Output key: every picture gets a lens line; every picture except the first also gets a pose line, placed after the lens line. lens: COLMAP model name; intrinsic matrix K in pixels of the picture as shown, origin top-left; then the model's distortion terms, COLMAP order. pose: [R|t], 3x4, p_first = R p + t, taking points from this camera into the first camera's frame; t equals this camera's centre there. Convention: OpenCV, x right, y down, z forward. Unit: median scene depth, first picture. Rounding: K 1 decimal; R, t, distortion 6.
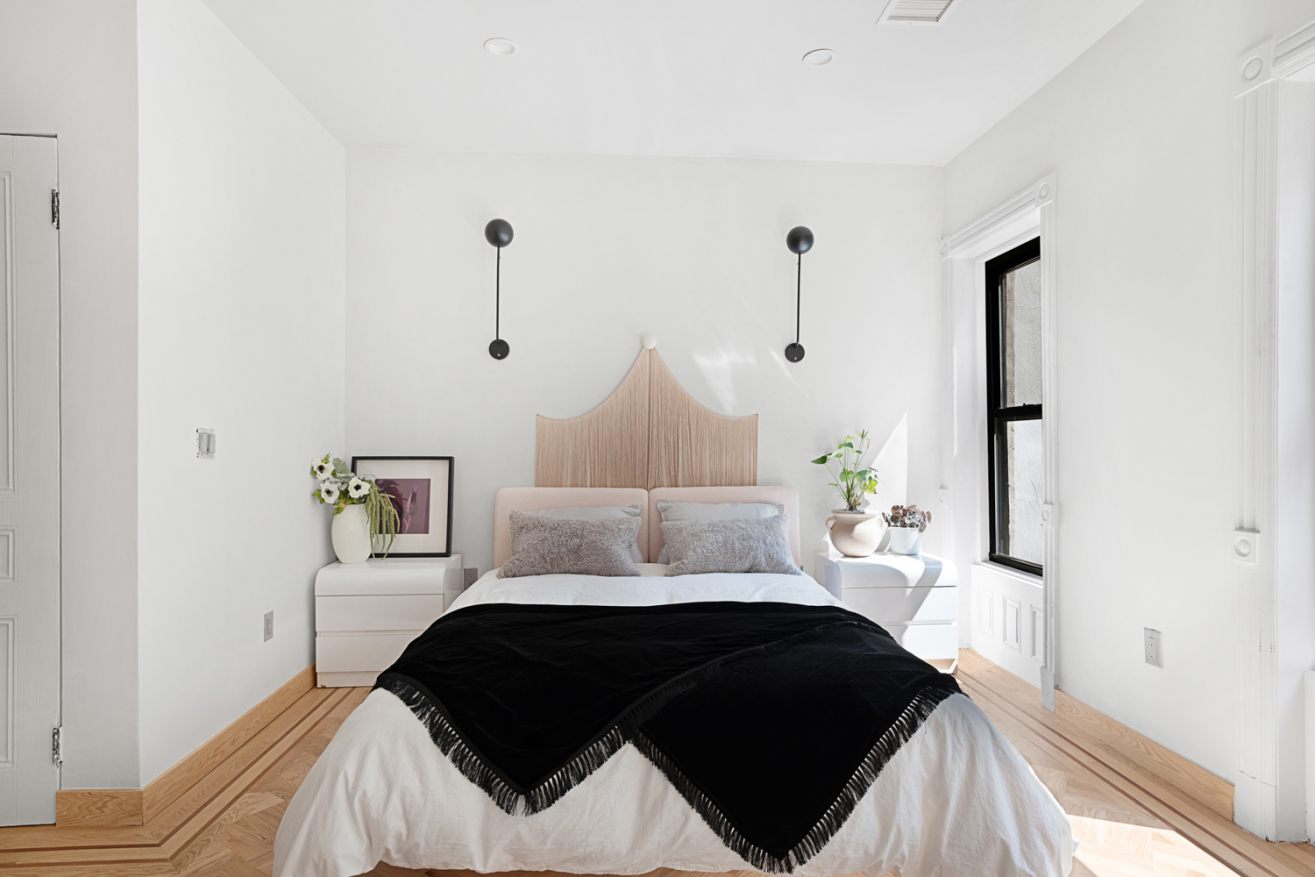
lens RADIAL K [[699.1, 0, 657.5], [0, 699.1, 438.5], [0, 0, 1]] dist [-0.019403, 0.000221]
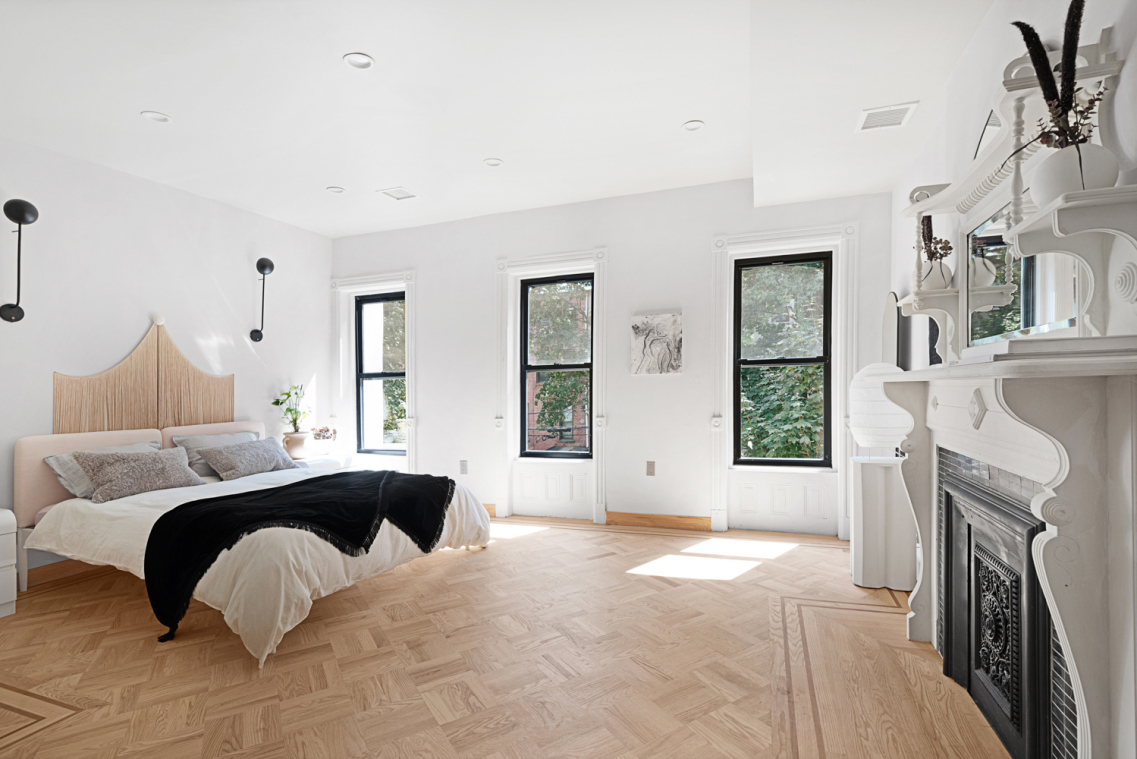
lens RADIAL K [[544.0, 0, 568.5], [0, 544.0, 379.5], [0, 0, 1]] dist [-0.001080, -0.000104]
pose [[0.416927, 0.007649, 0.908908, -0.640335], [0.007386, 0.999903, -0.011803, -0.004420], [-0.908910, 0.011634, 0.416830, -0.153258]]
